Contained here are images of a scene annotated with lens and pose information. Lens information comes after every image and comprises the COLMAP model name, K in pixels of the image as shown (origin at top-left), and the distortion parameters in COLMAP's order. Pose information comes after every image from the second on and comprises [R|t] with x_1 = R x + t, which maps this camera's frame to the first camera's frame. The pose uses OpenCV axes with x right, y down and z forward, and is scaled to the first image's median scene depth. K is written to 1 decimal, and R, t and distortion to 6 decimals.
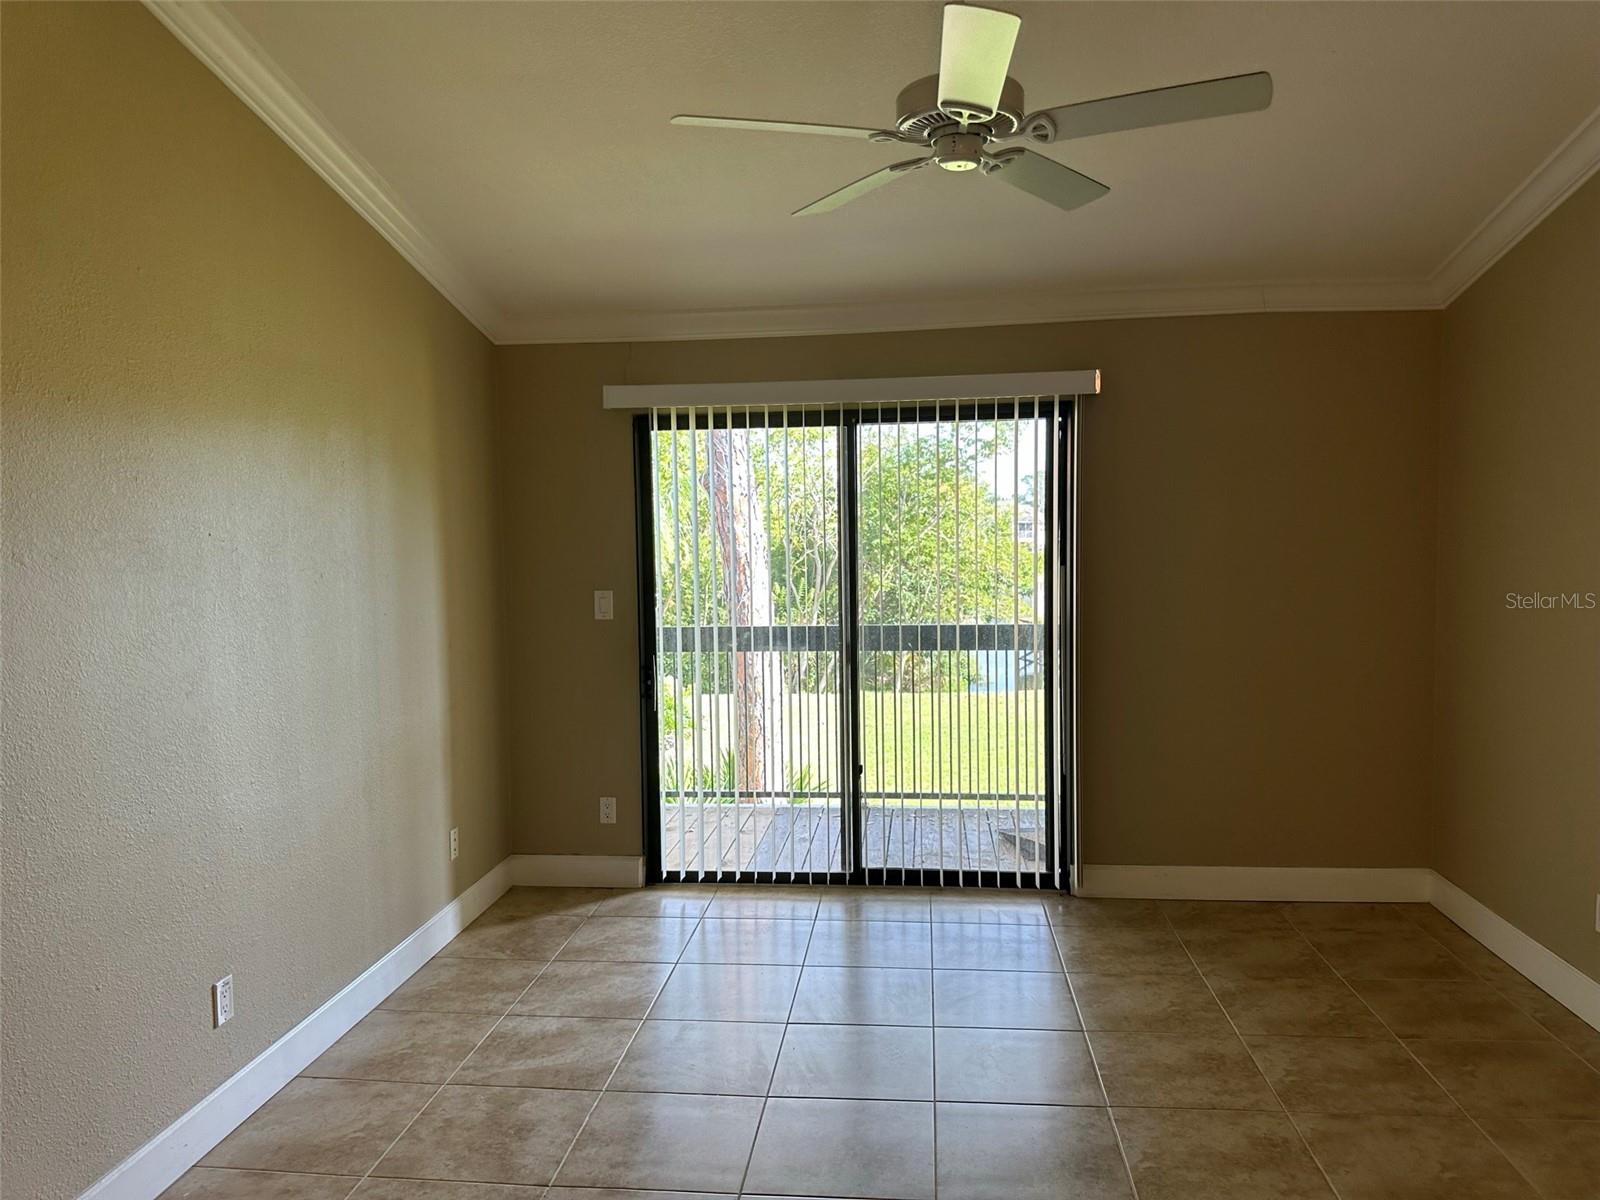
lens RADIAL K [[1128.9, 0, 802.1], [0, 1128.9, 595.4], [0, 0, 1]] dist [0.066216, -0.082715]
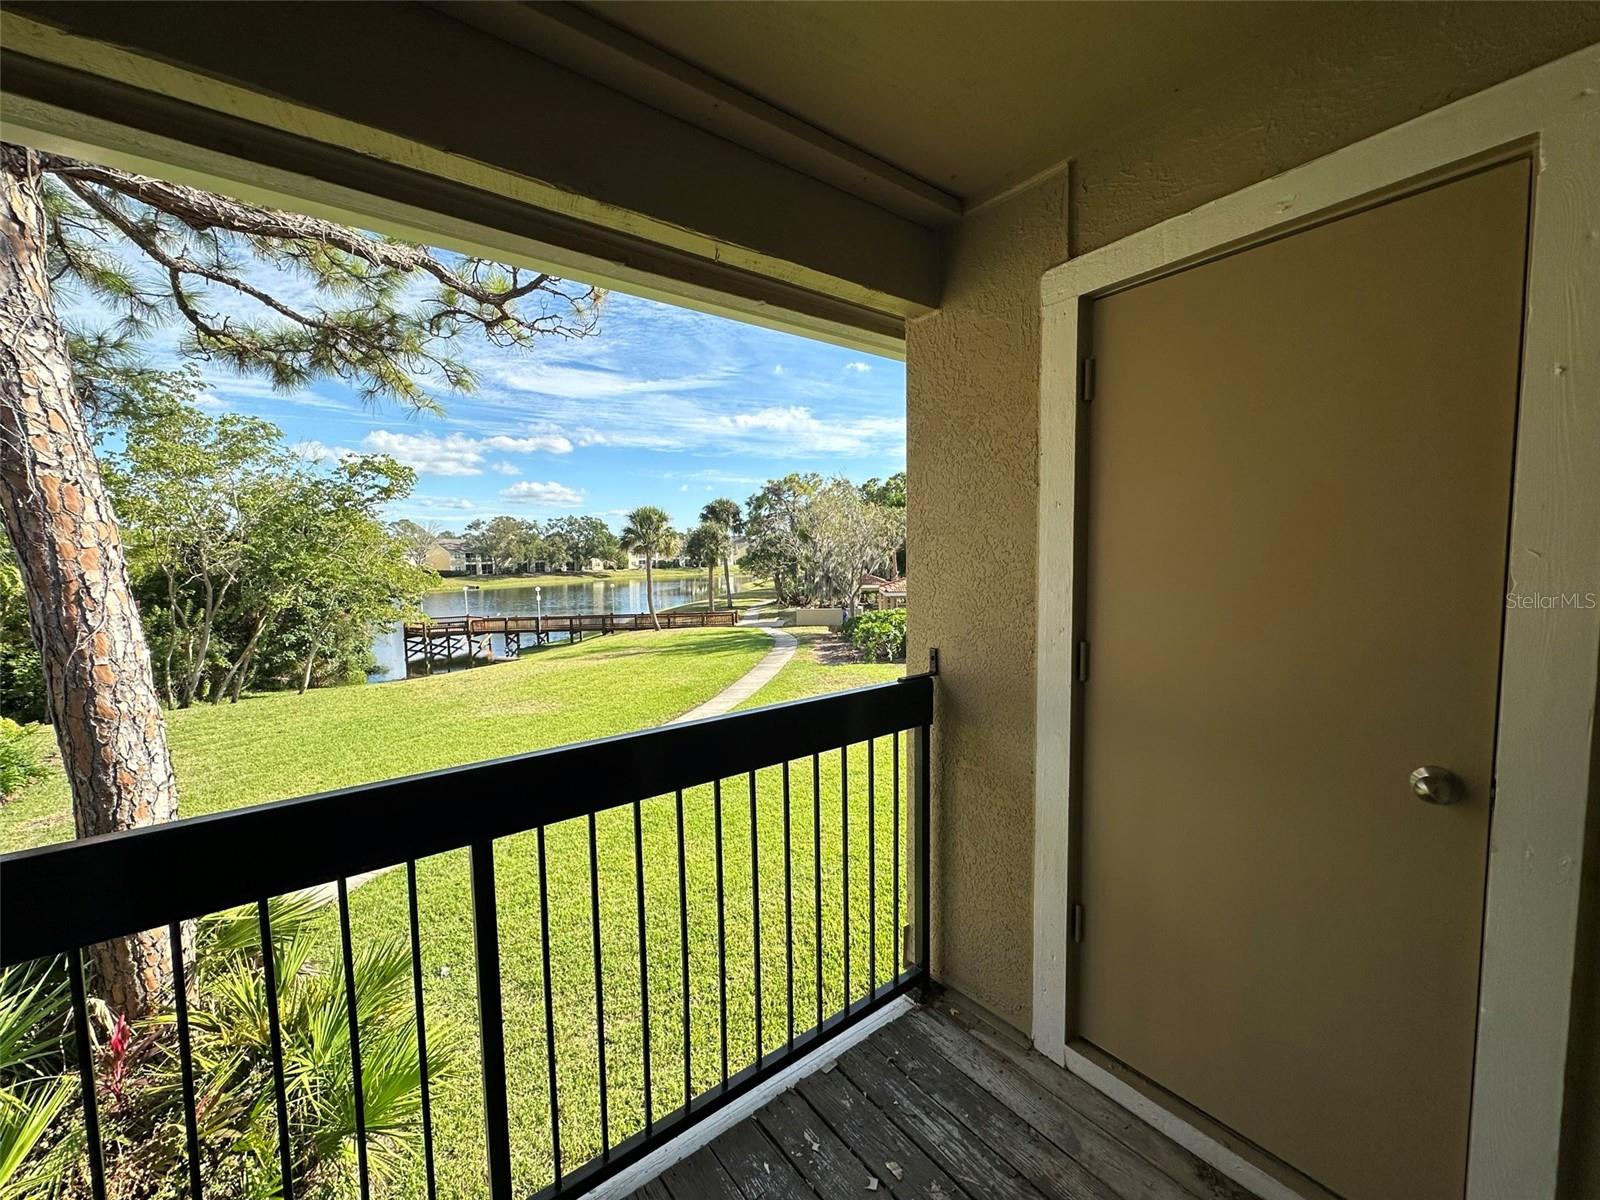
lens RADIAL K [[638.5, 0, 799.6], [0, 638.5, 596.1], [0, 0, 1]] dist [0.004567, -0.001054]
pose [[0.720922, -0.039429, 0.691893, -0.002939], [0.040403, 0.999073, 0.014837, -0.004467], [-0.691837, 0.017259, 0.721847, 0.147695]]
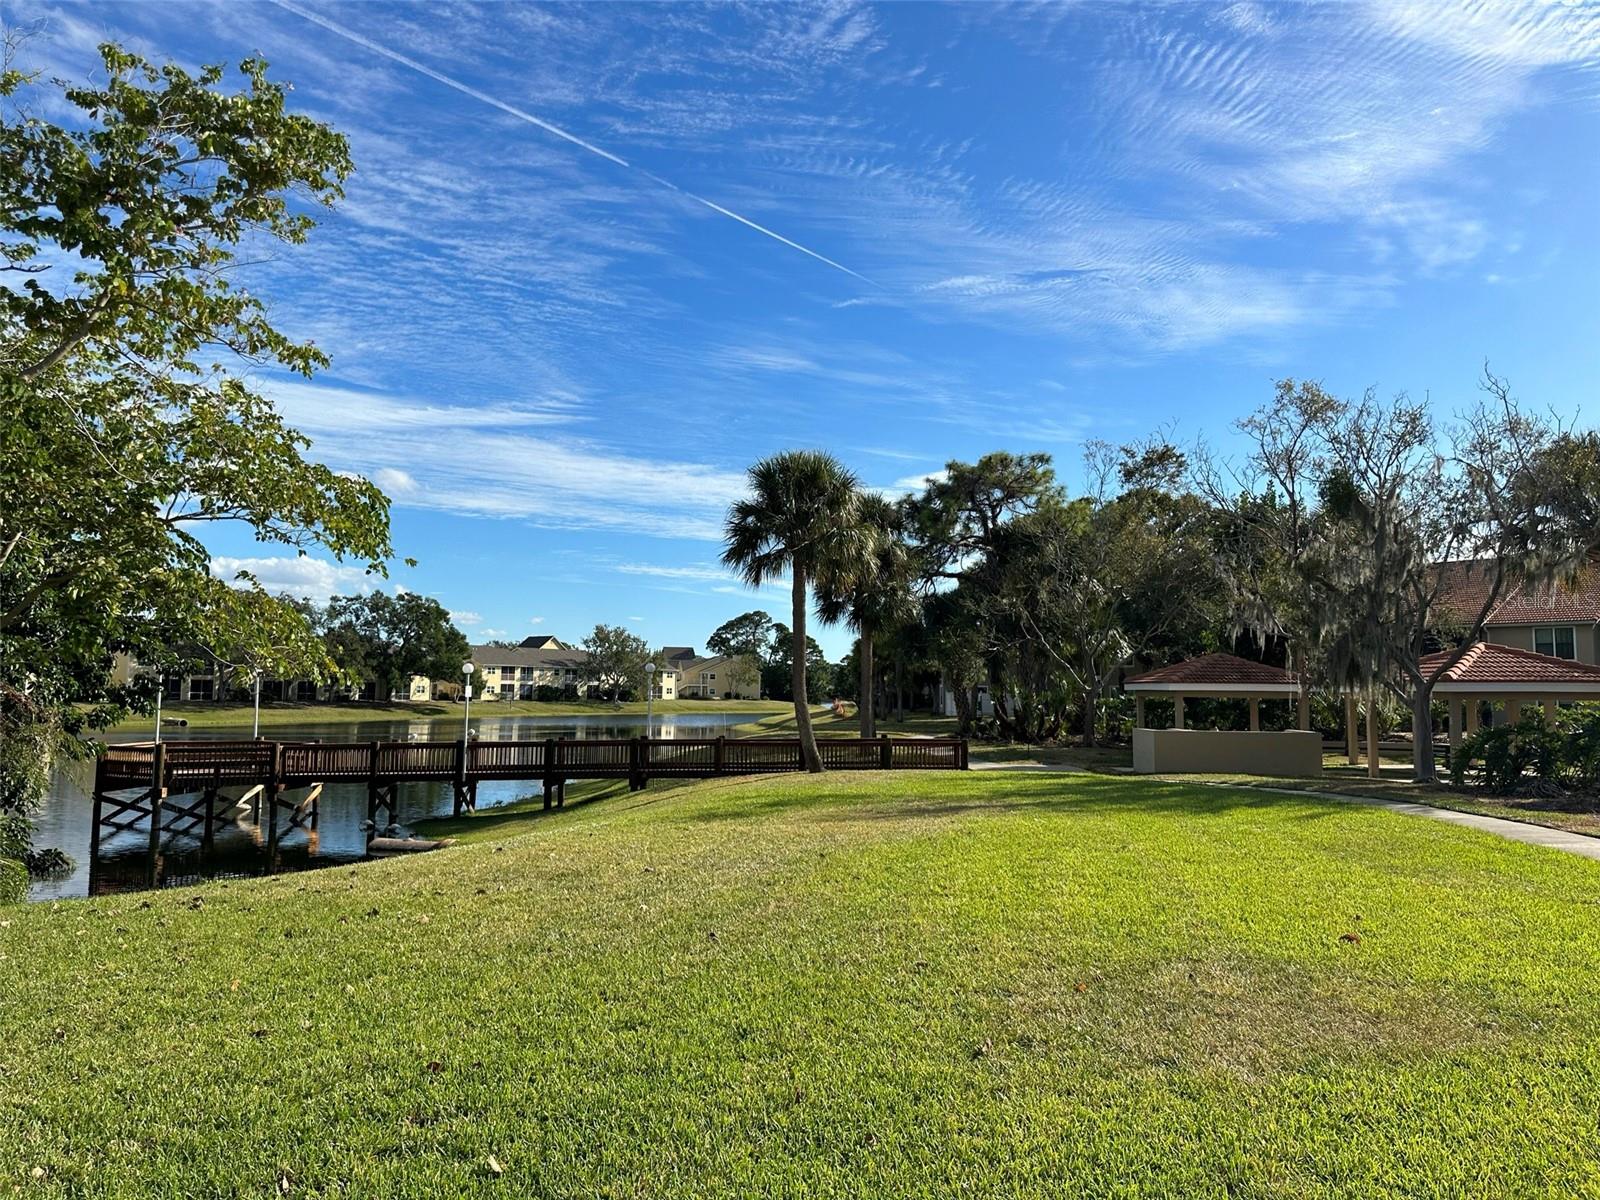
lens RADIAL K [[1128.9, 0, 808.4], [0, 1128.9, 604.8], [0, 0, 1]] dist [0.066216, -0.082715]
pose [[0.677167, 0.084626, 0.730947, 0.024113], [0.018409, 0.991105, -0.131800, 0.044621], [-0.735599, 0.102706, 0.669586, 0.564153]]
